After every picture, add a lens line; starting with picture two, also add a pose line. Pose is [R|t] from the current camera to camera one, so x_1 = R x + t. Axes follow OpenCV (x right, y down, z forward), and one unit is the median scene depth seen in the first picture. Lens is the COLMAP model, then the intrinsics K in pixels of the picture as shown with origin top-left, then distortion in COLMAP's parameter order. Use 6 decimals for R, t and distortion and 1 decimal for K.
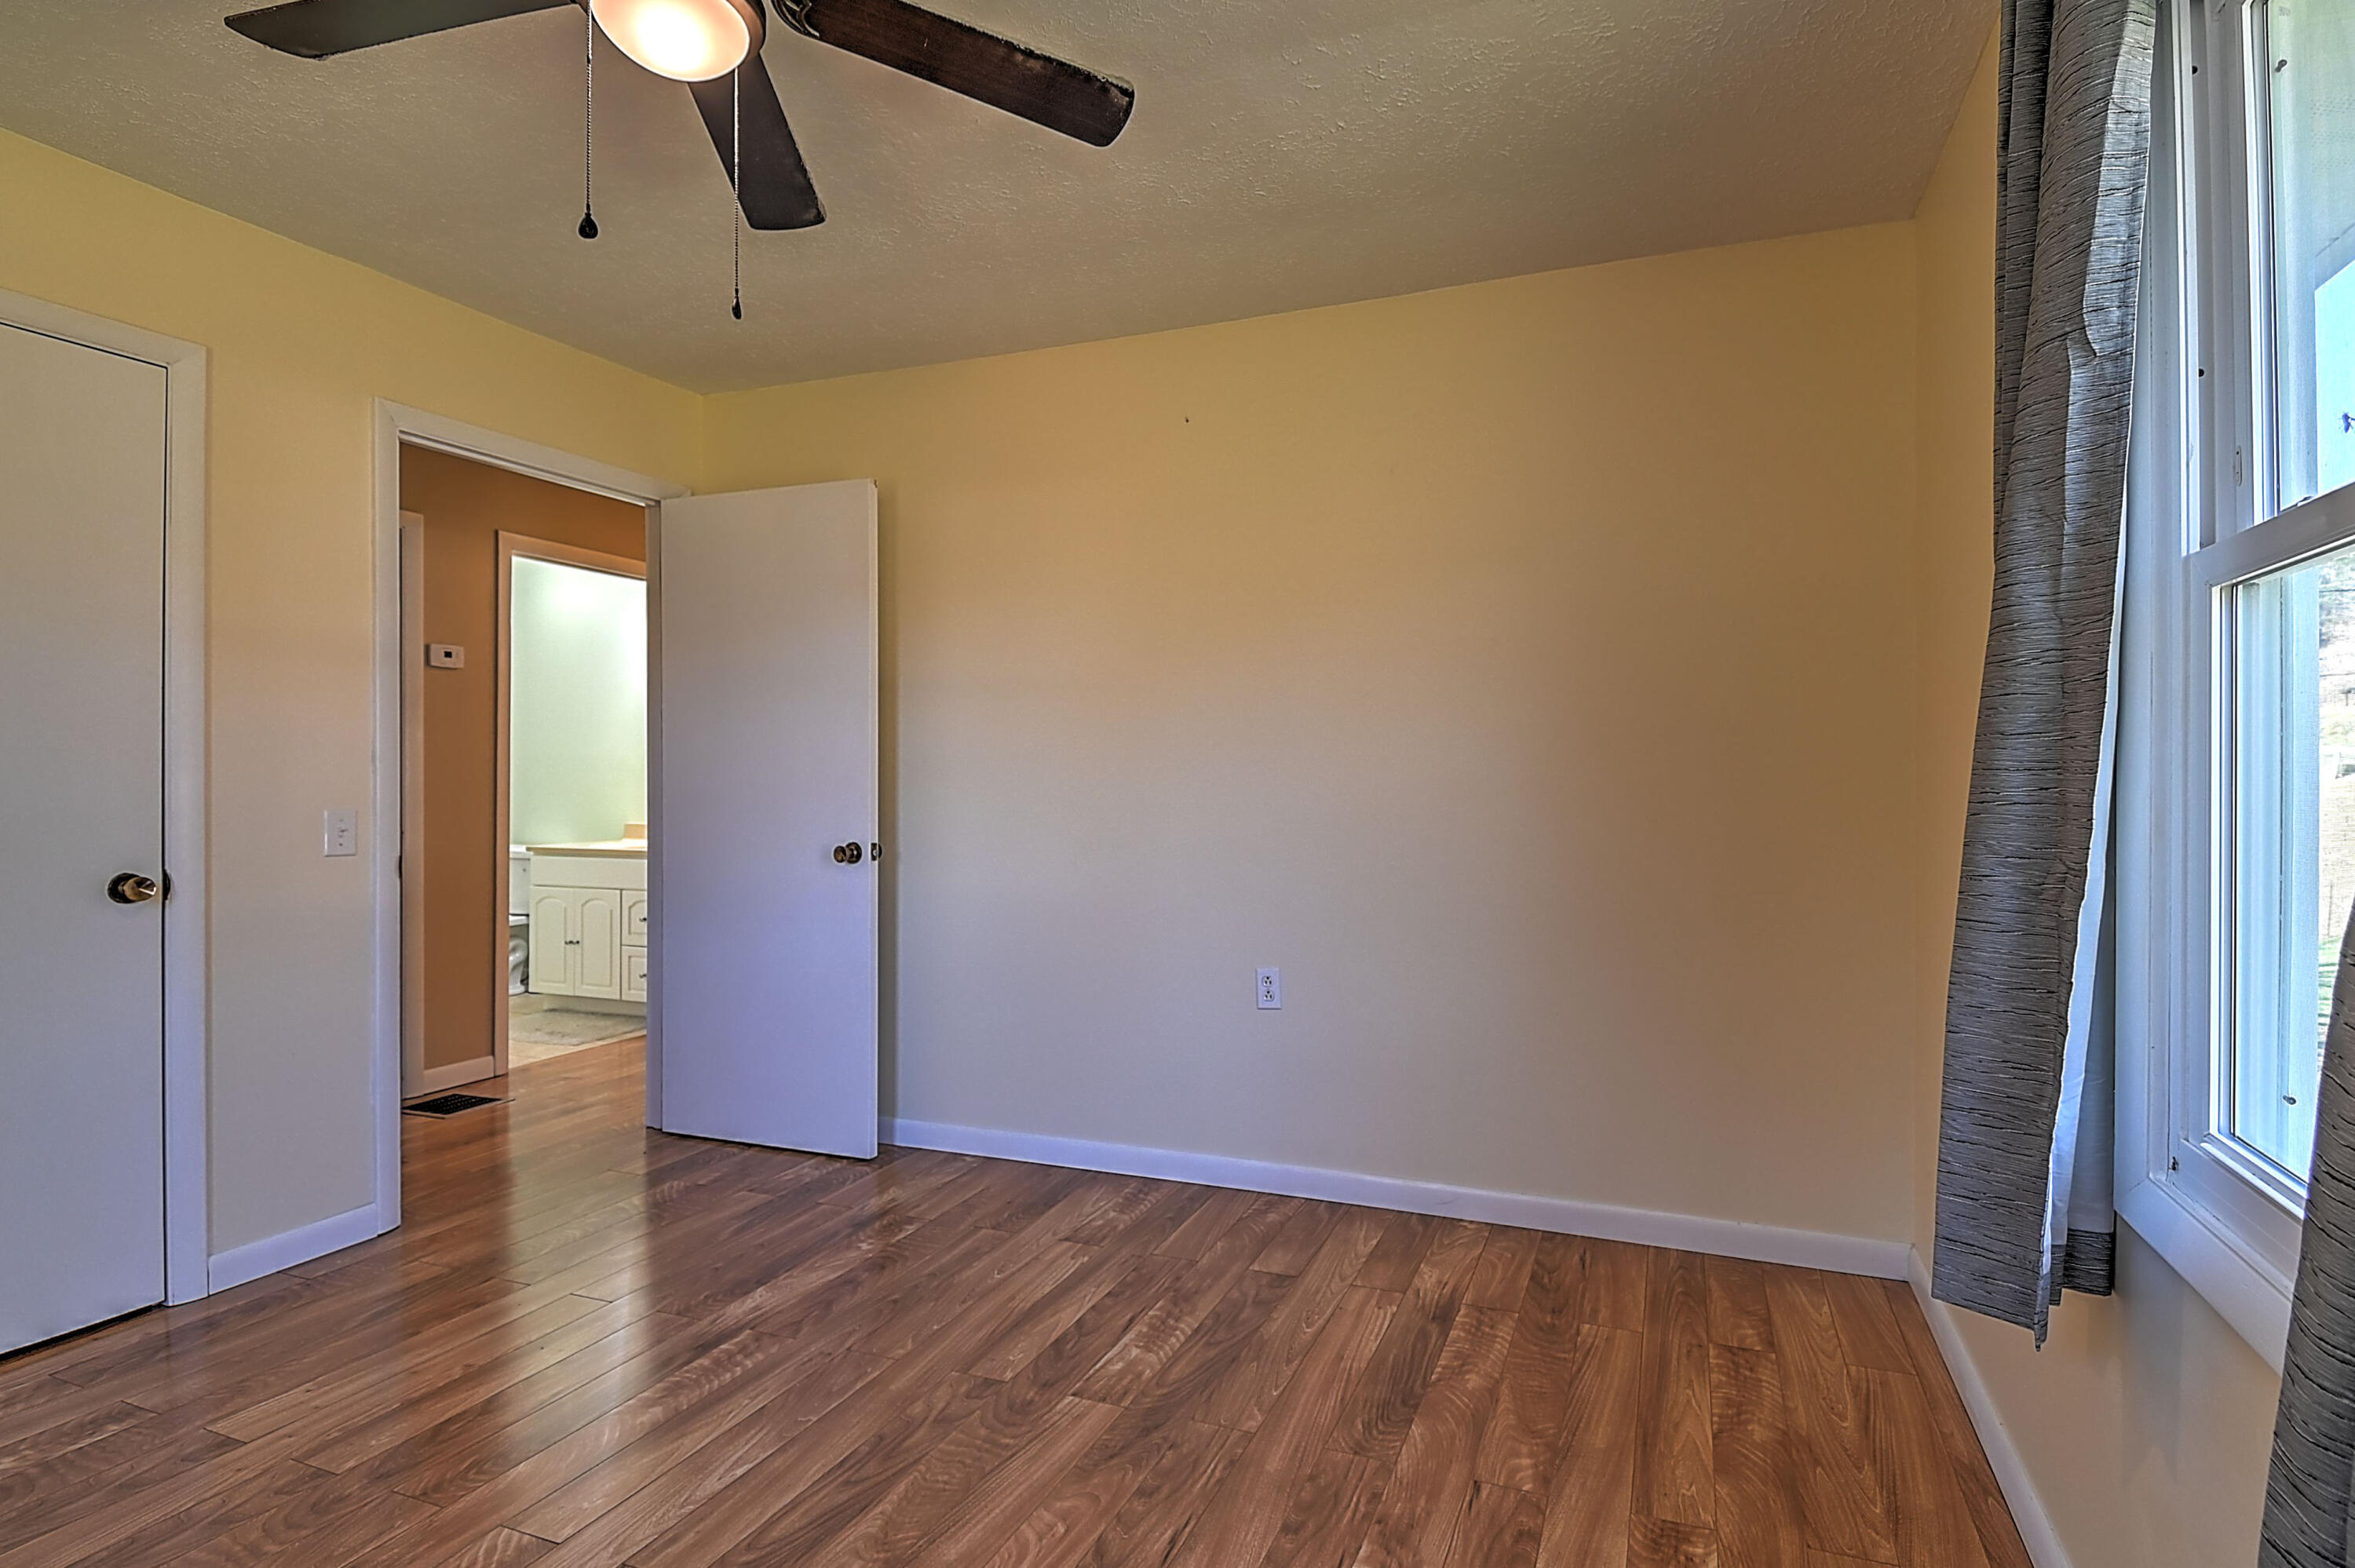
lens RADIAL K [[1104.8, 0, 1287.8], [0, 1104.8, 782.4], [0, 0, 1]] dist [0.034789, -0.023122]
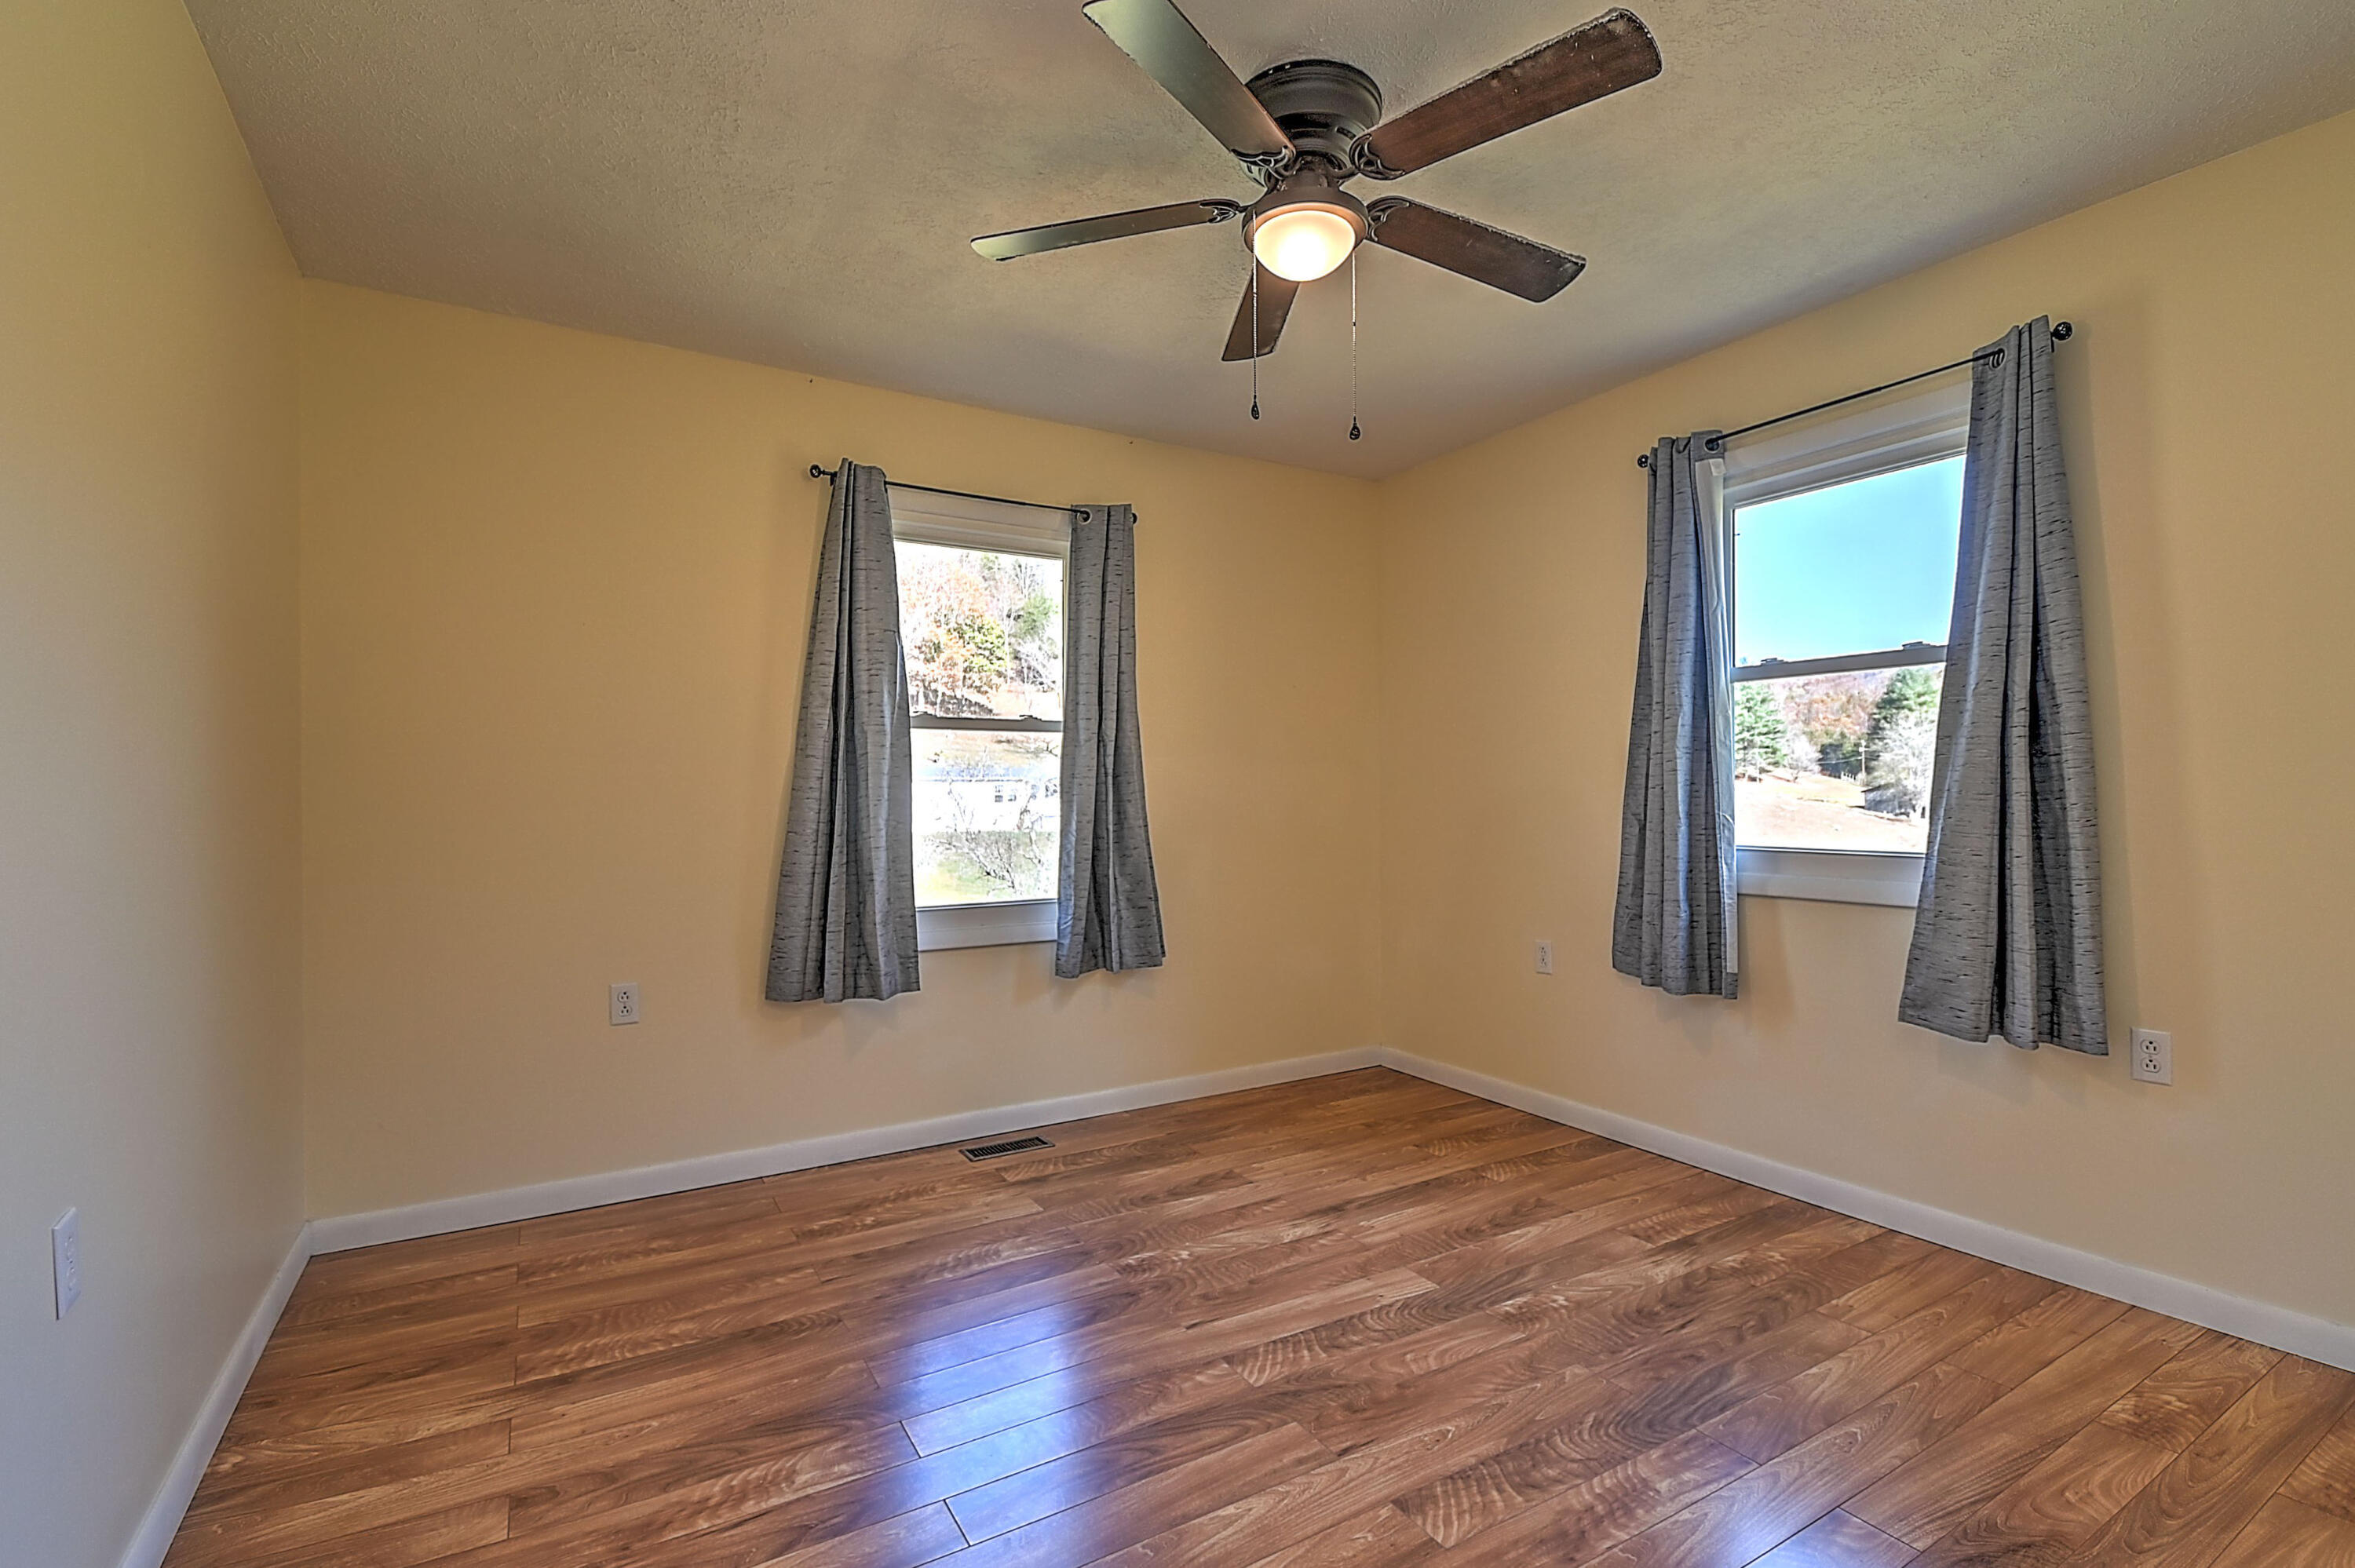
lens RADIAL K [[1066.1, 0, 1177.9], [0, 1066.1, 788.6], [0, 0, 1]] dist [0.035020, -0.028260]
pose [[-0.763058, 0.005737, 0.646305, -0.795235], [0.004629, 0.999983, -0.003411, 0.001754], [-0.646314, 0.000389, -0.763072, 1.306829]]
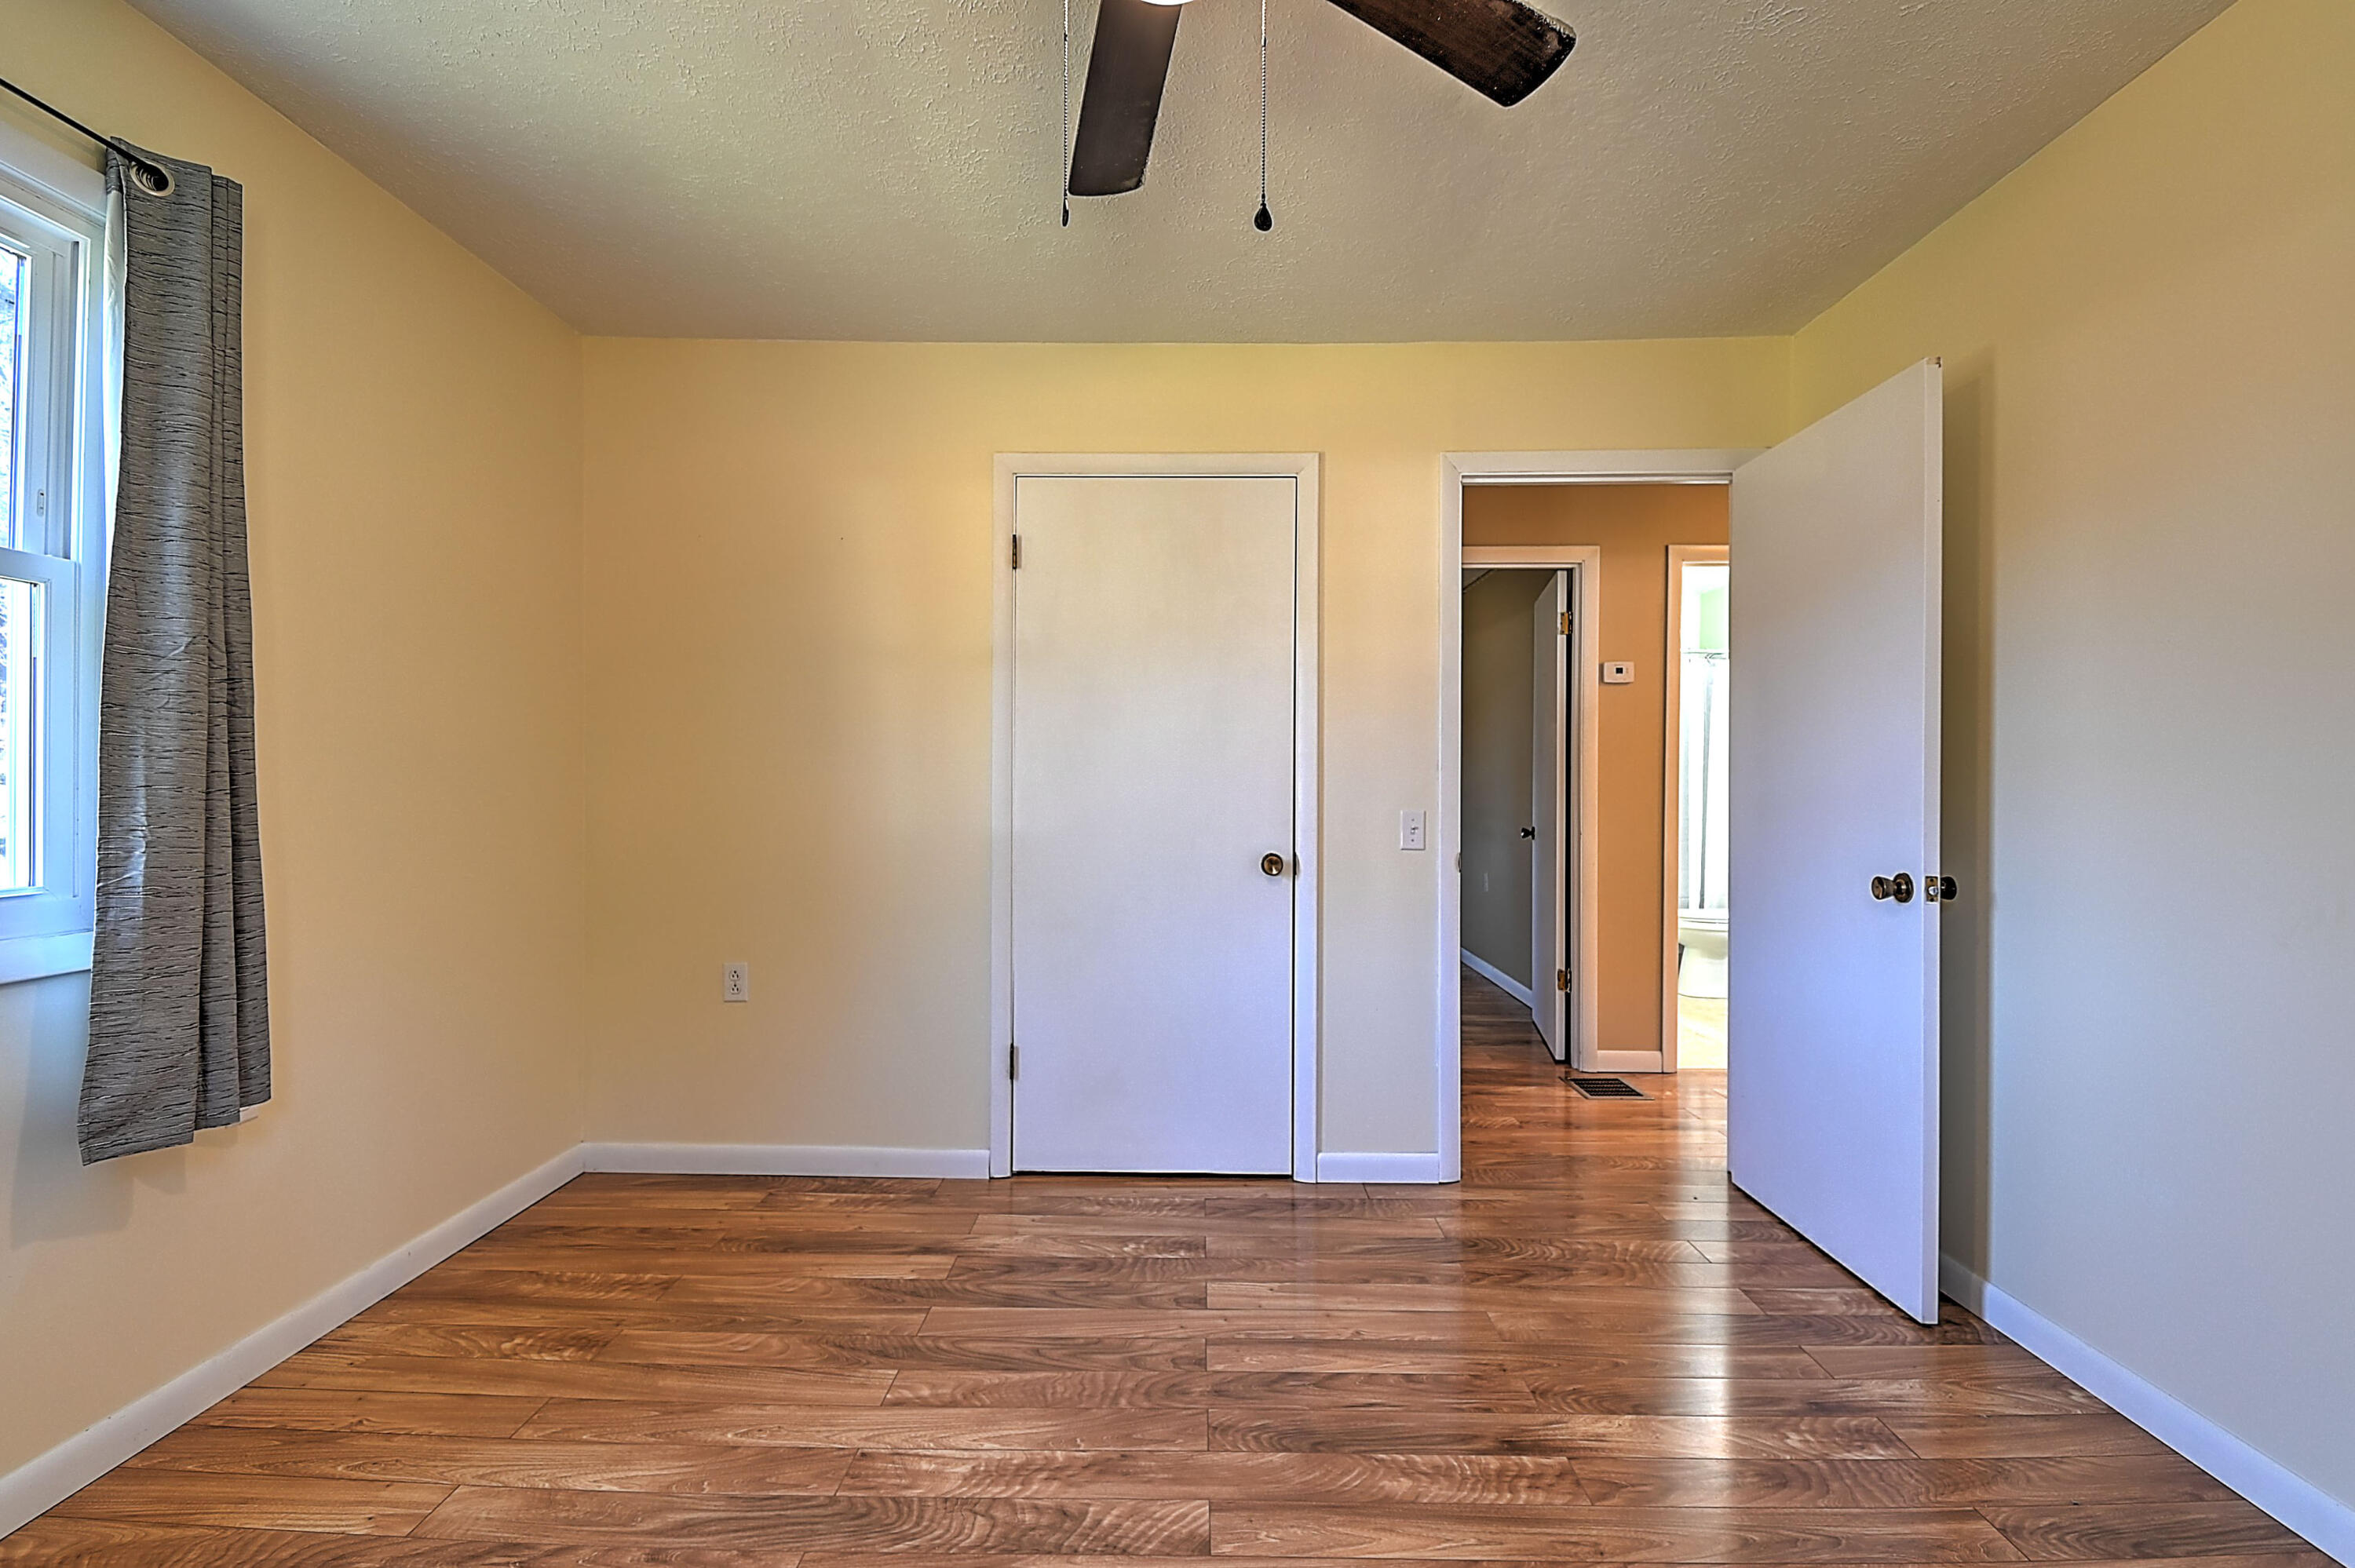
lens RADIAL K [[1066.1, 0, 1177.9], [0, 1066.1, 788.6], [0, 0, 1]] dist [0.035020, -0.028260]
pose [[0.317983, 0.002319, -0.948094, 0.164965], [-0.004310, 0.999990, 0.001000, 0.000955], [0.948087, 0.003768, 0.317990, 0.455303]]
